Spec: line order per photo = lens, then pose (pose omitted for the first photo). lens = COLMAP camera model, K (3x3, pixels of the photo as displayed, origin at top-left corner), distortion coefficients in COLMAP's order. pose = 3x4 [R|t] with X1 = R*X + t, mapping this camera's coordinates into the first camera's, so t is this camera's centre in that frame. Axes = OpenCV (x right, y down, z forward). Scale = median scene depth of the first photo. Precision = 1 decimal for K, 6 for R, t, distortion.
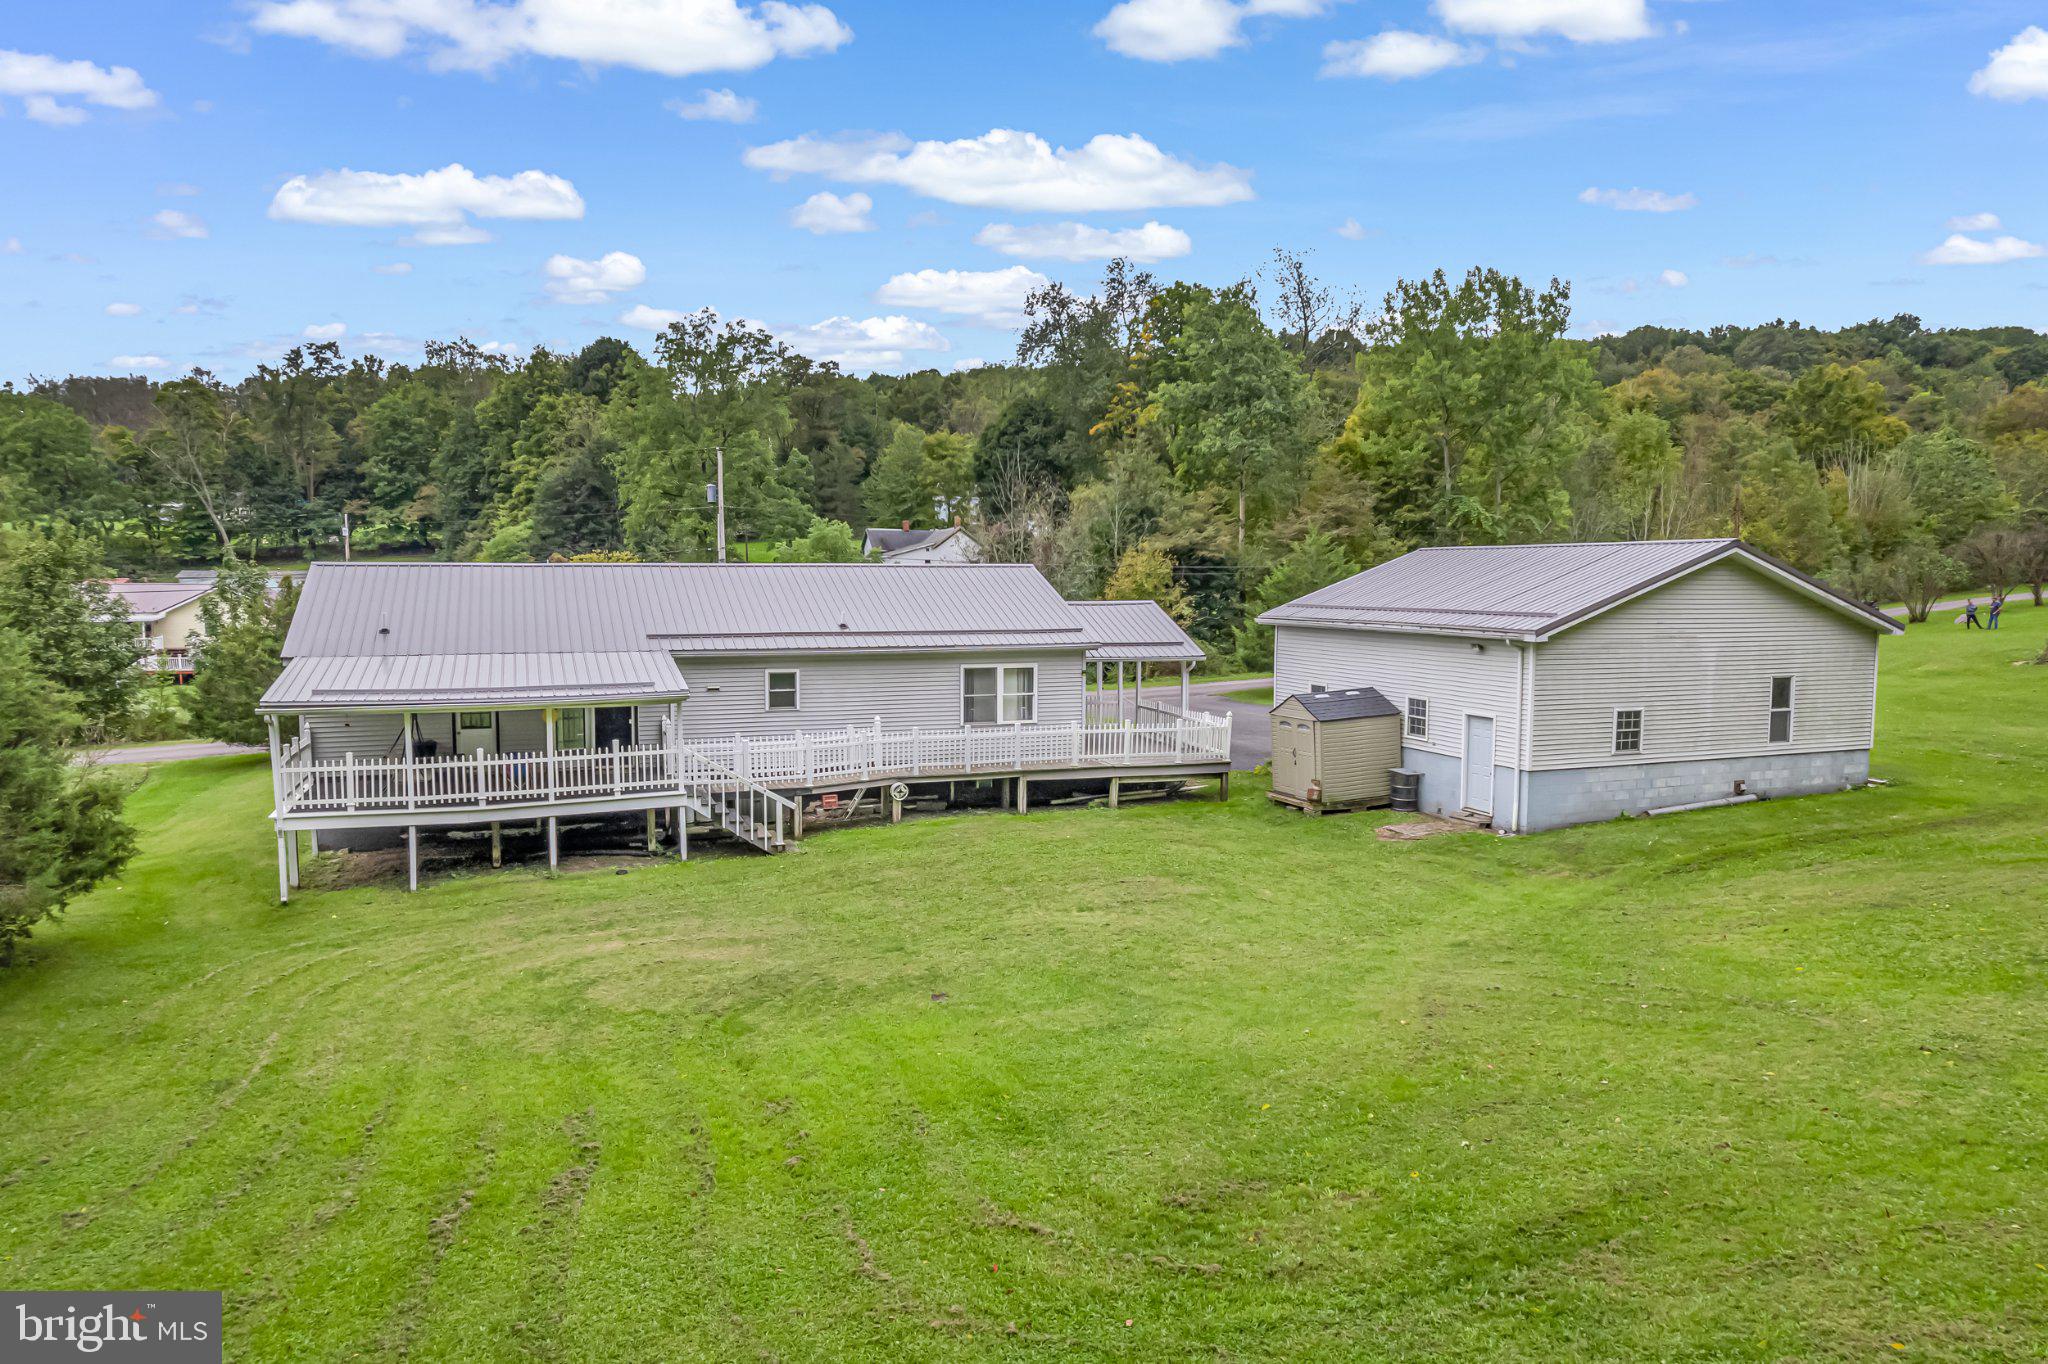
lens RADIAL K [[1274.4, 0, 982.8], [0, 1274.4, 656.2], [0, 0, 1]] dist [-0.033282, 0.042673]
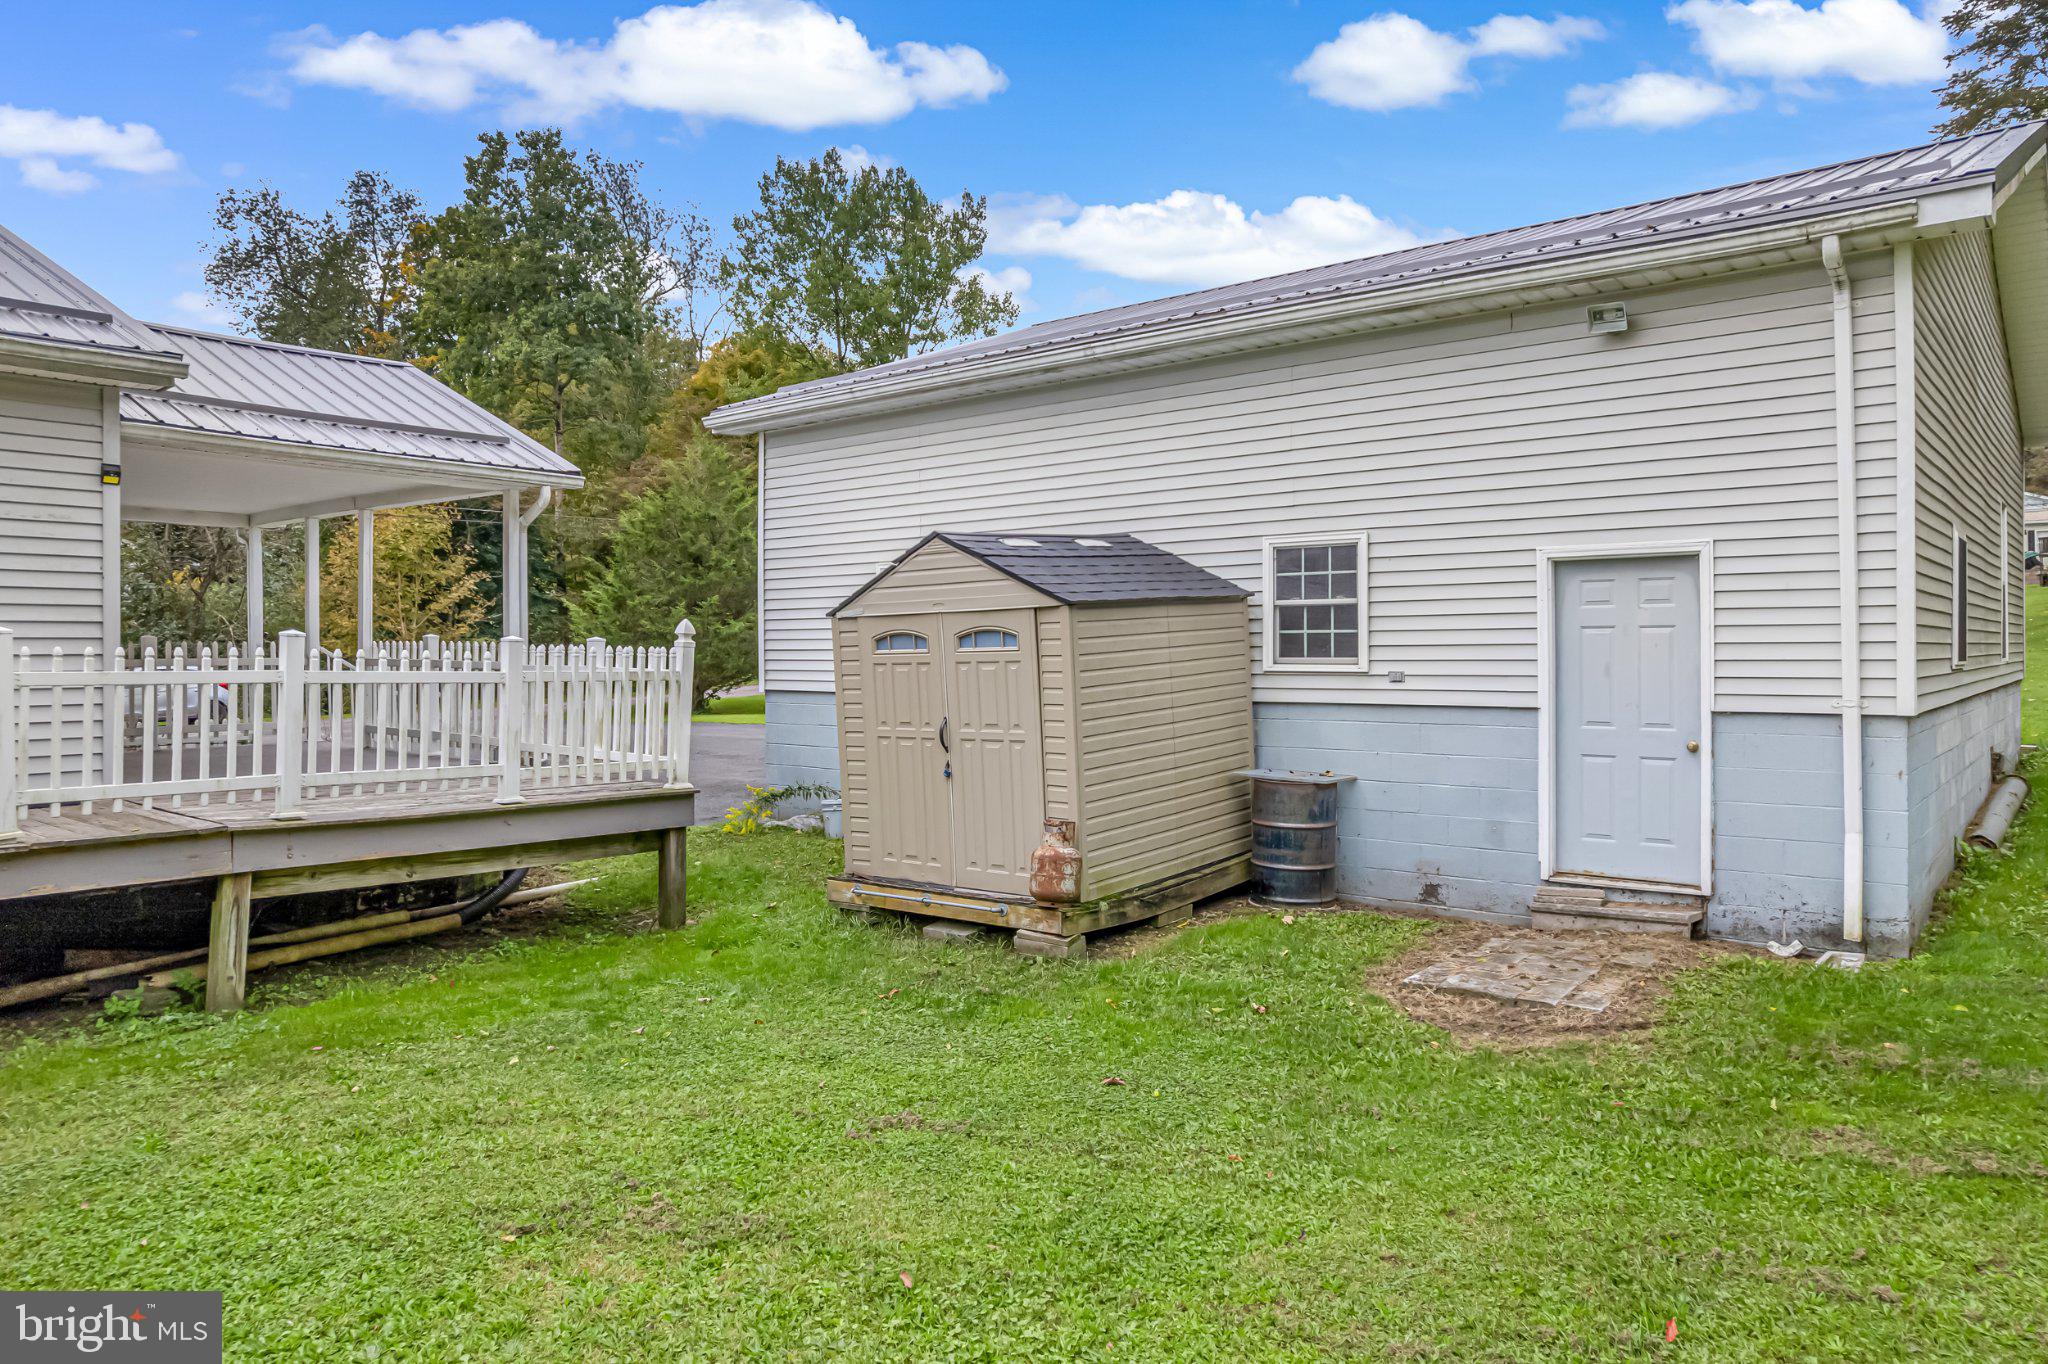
lens RADIAL K [[1274.4, 0, 982.8], [0, 1274.4, 656.2], [0, 0, 1]] dist [-0.033282, 0.042673]
pose [[0.852068, 0.002763, 0.523423, 0.091932], [0.030068, 0.998076, -0.054215, 0.066319], [-0.522566, 0.061933, 0.850346, 0.673454]]
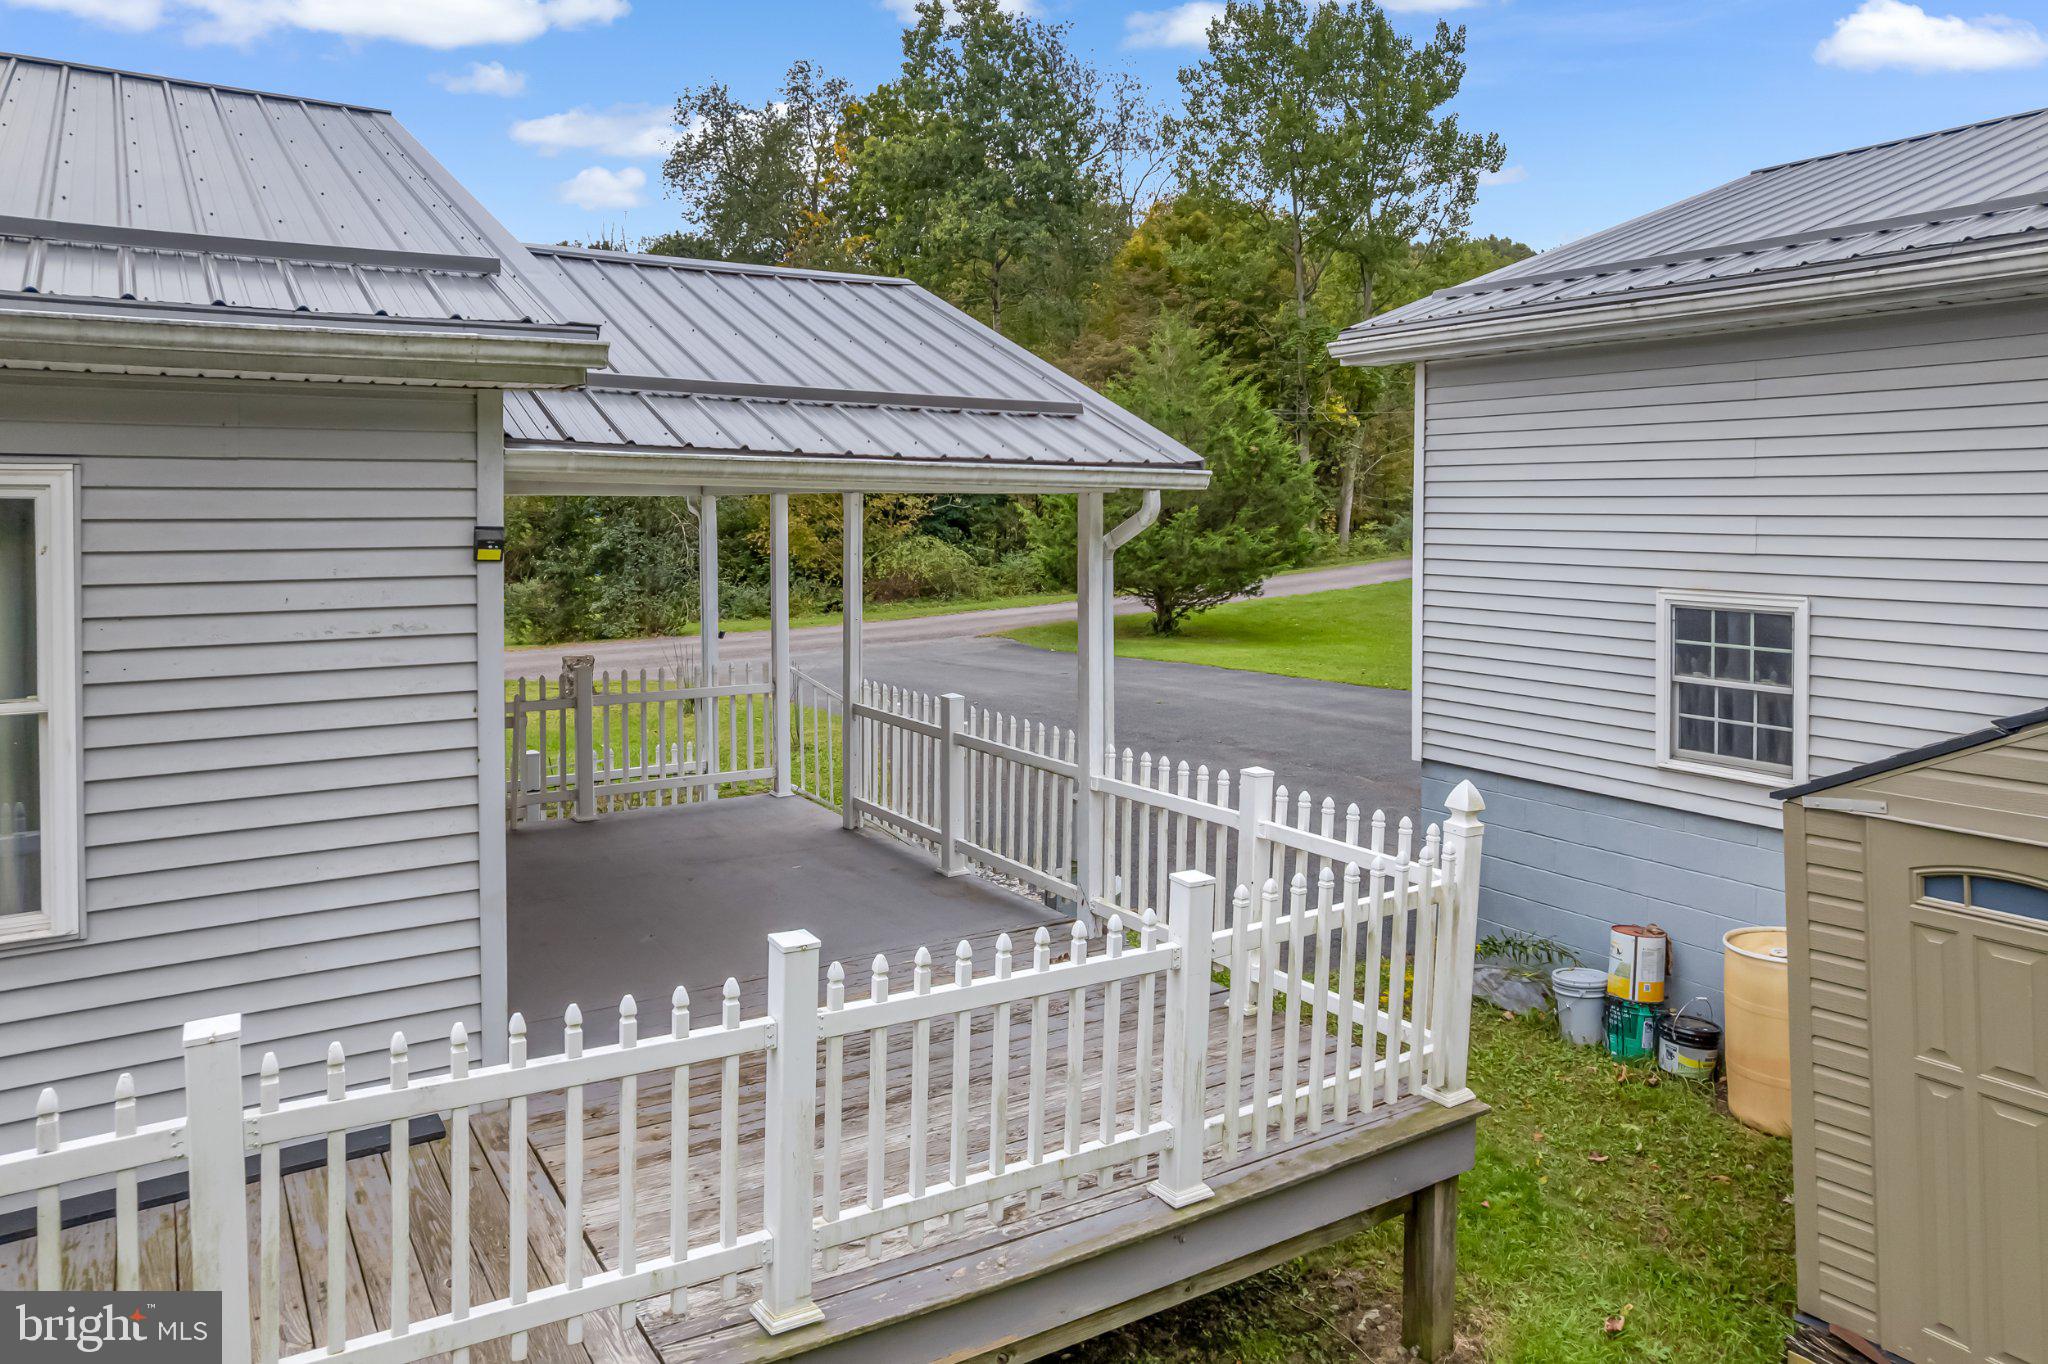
lens RADIAL K [[1283.4, 0, 1070.0], [0, 1283.4, 518.5], [0, 0, 1]] dist [-0.050052, -0.001371]
pose [[0.952778, 0.001540, 0.303665, 0.094714], [0.015883, 0.998366, -0.054899, 0.018270], [-0.303253, 0.057129, 0.951196, 0.817643]]
